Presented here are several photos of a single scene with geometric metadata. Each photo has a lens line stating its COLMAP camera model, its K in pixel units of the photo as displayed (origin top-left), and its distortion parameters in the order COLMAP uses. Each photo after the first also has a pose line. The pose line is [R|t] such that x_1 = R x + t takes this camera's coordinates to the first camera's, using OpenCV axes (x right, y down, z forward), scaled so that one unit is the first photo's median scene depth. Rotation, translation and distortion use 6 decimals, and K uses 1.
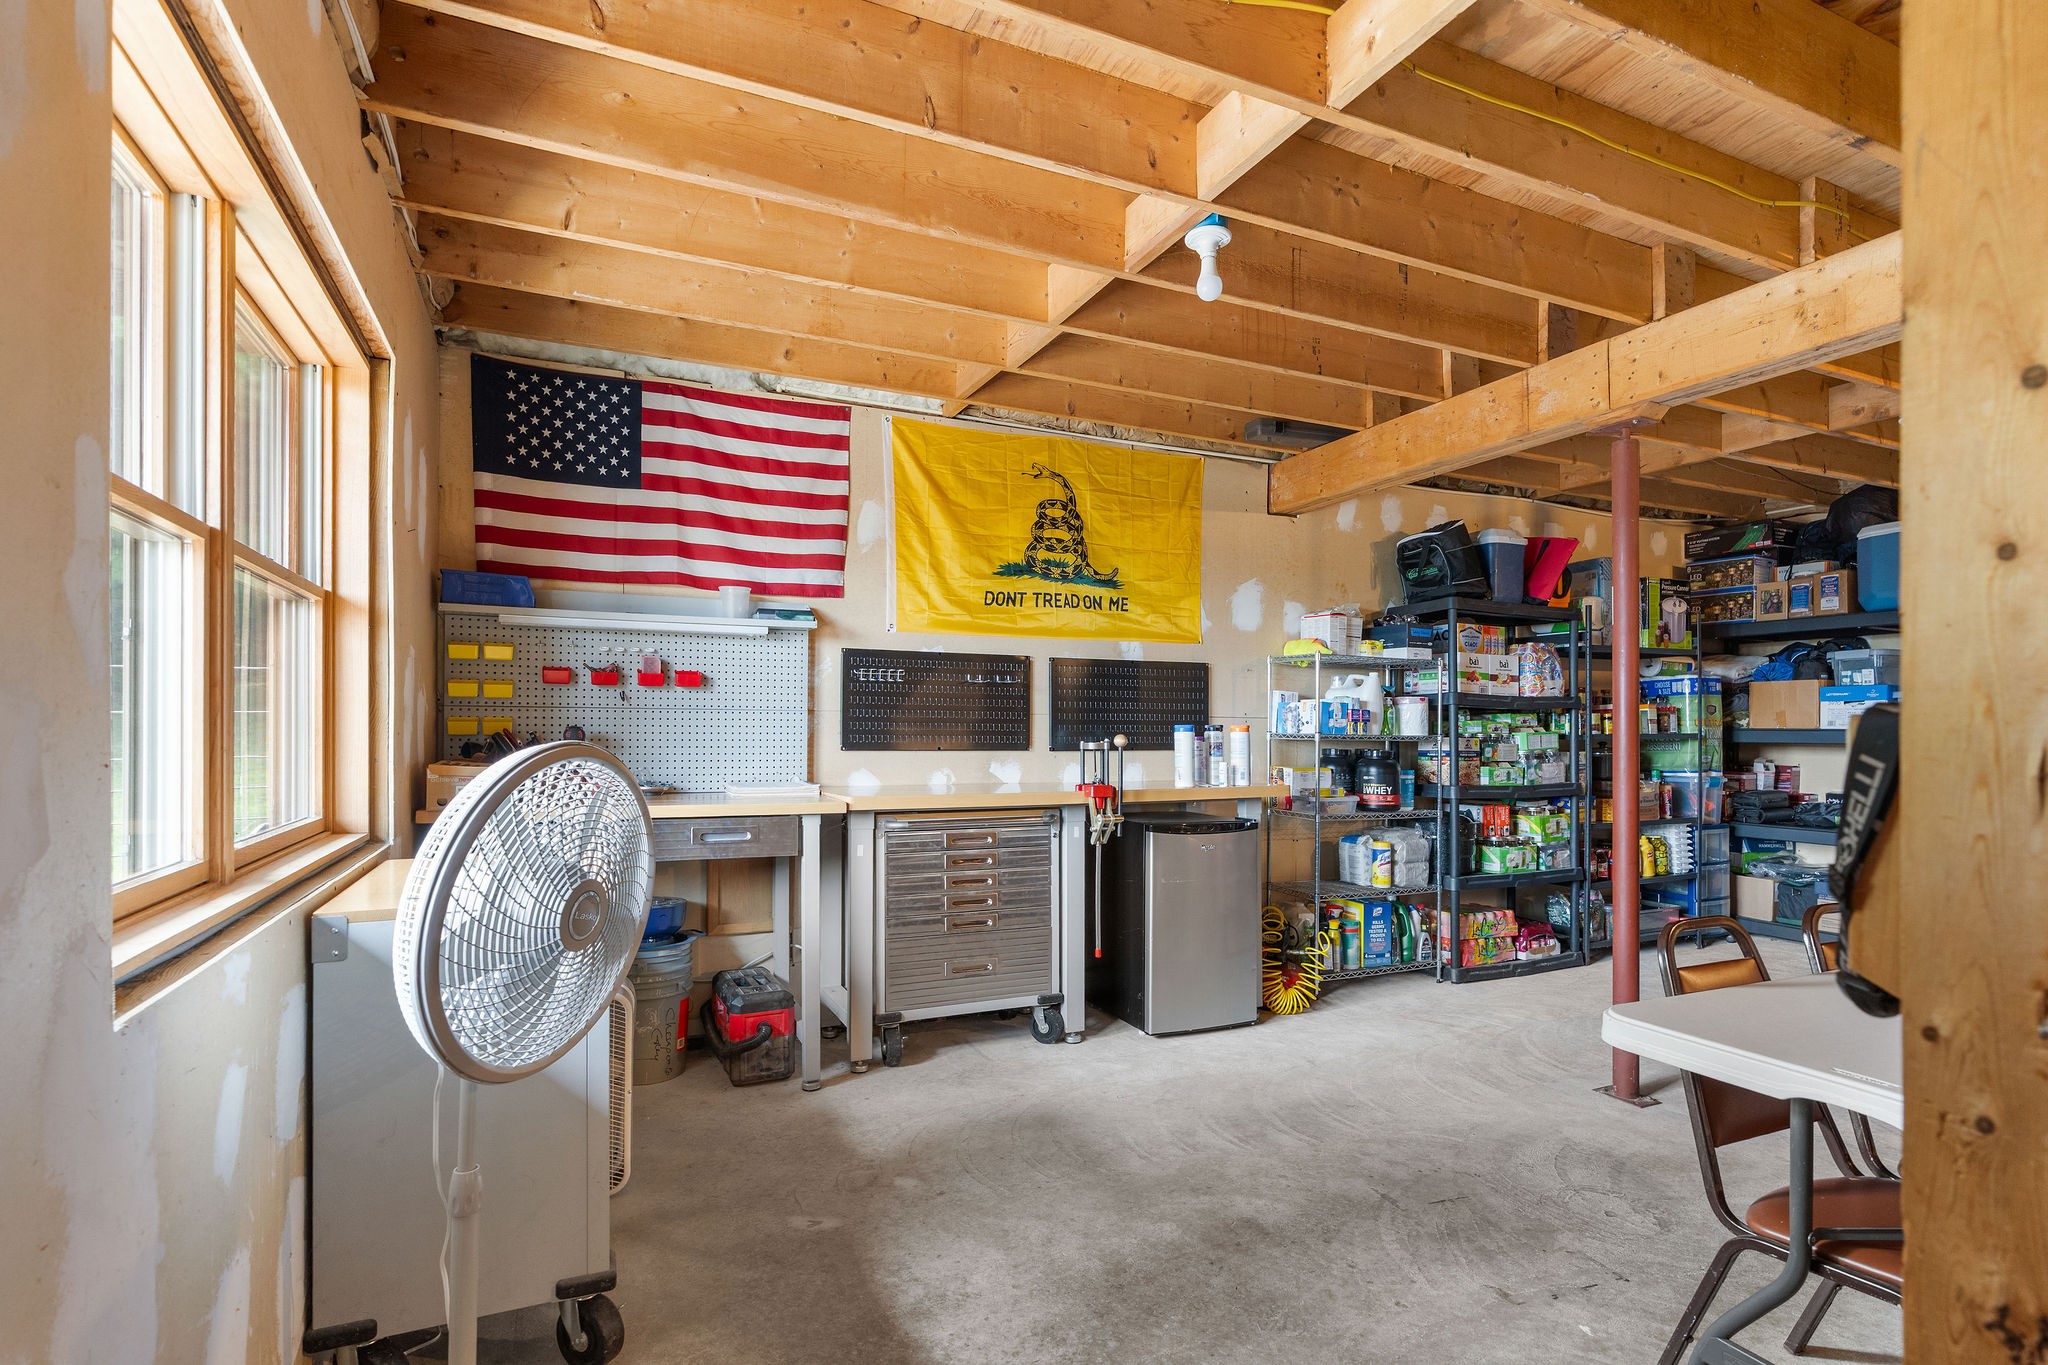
lens RADIAL K [[986.8, 0, 1022.3], [0, 986.8, 703.7], [0, 0, 1]] dist [0.003461, 0.000618]
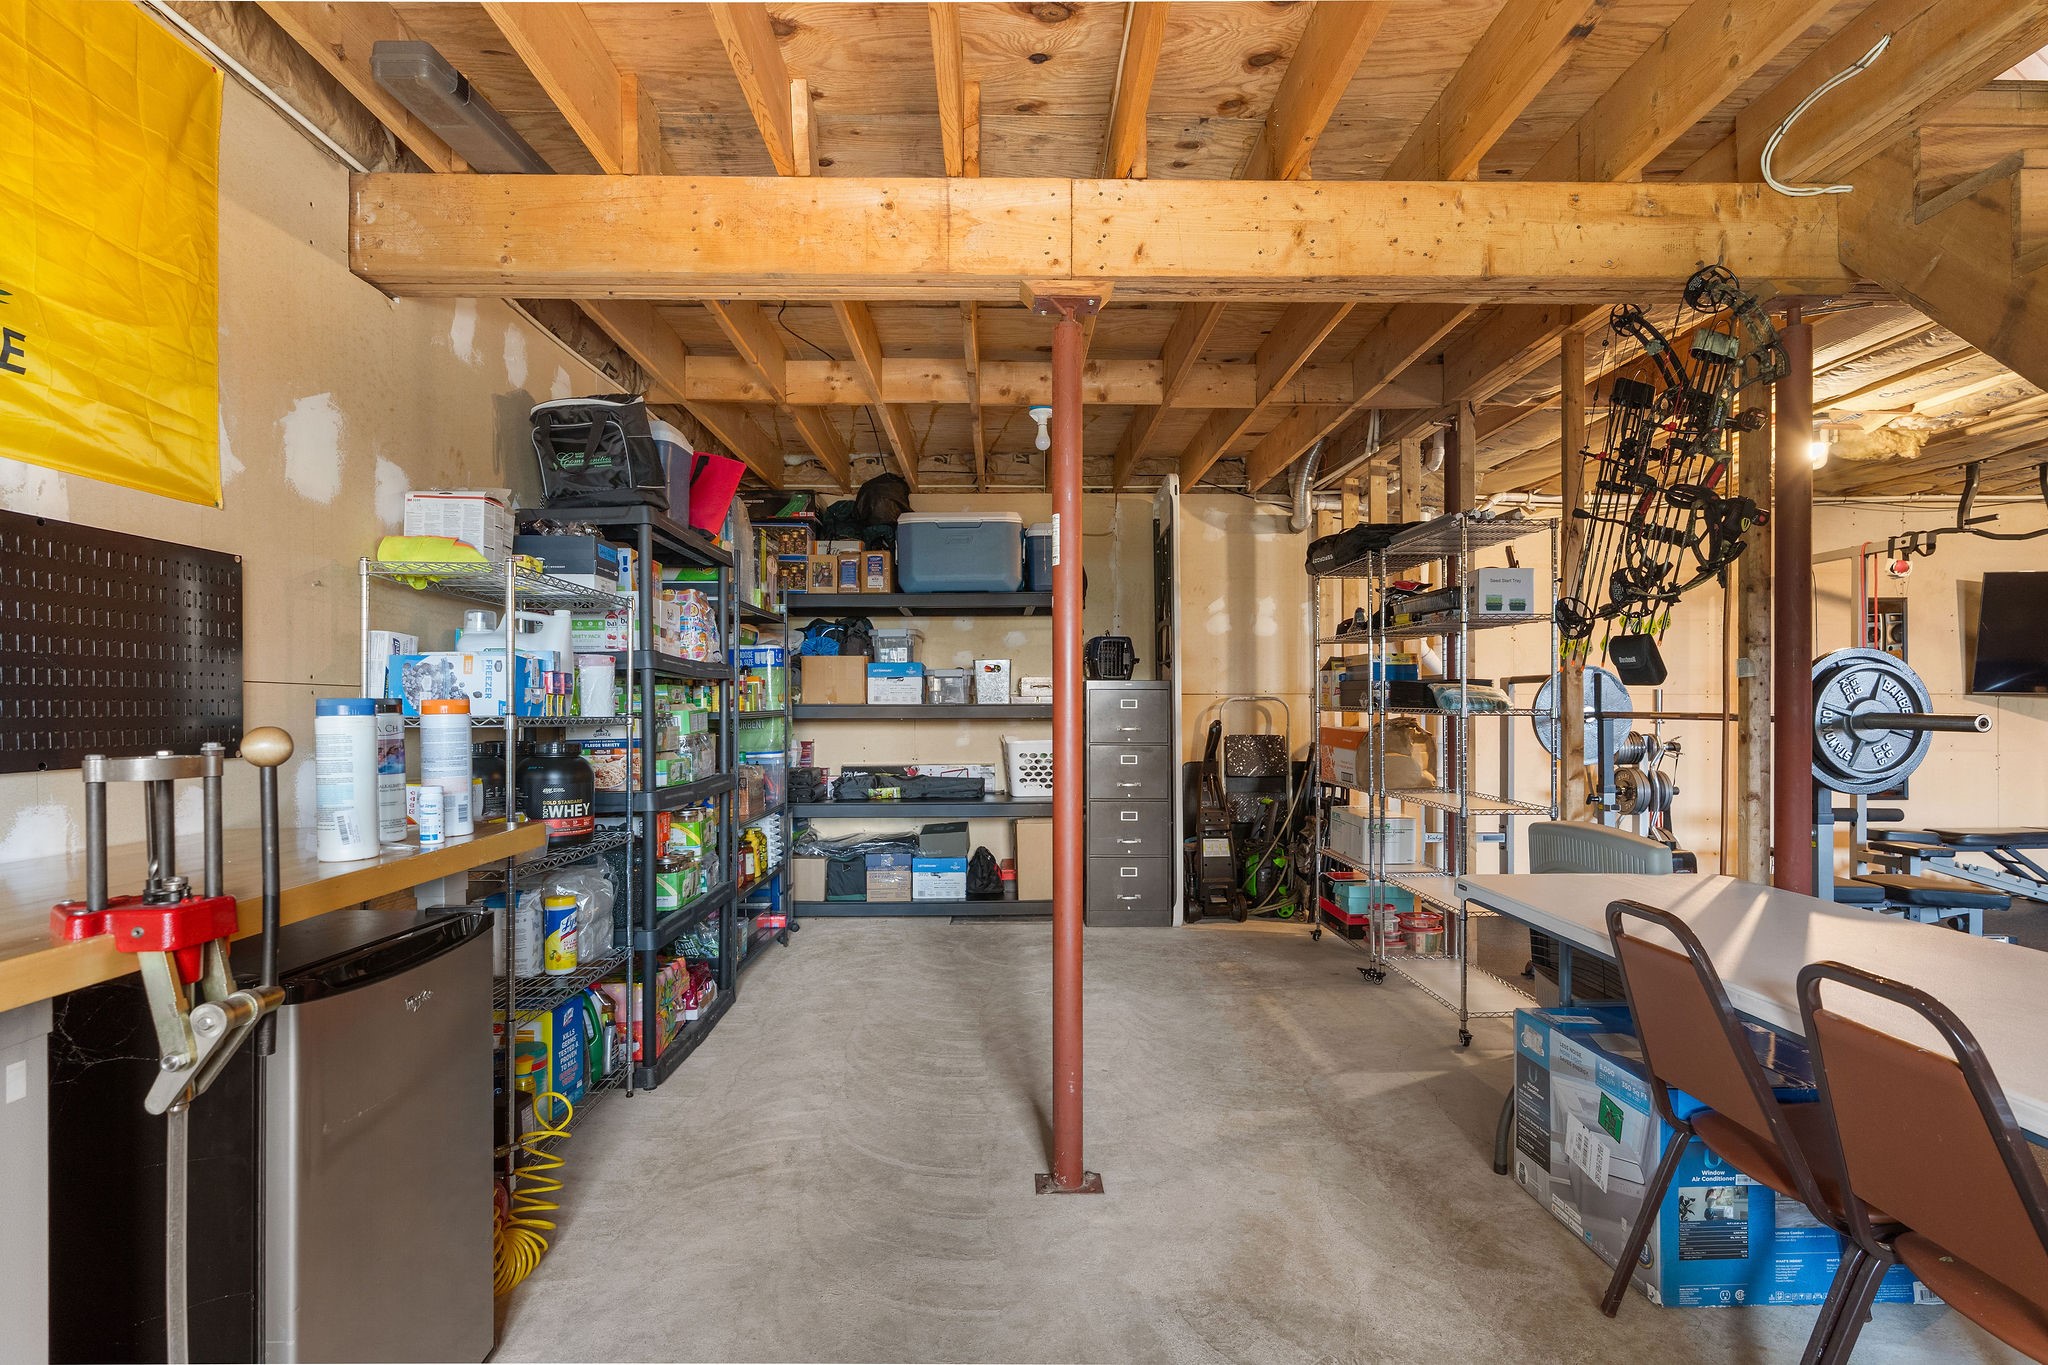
lens RADIAL K [[986.8, 0, 1022.3], [0, 986.8, 703.7], [0, 0, 1]] dist [0.003461, 0.000618]
pose [[0.396894, -0.002473, 0.917861, -0.070579], [-0.018540, 0.999771, 0.010710, 0.011994], [-0.917677, -0.021268, 0.396757, 0.498869]]
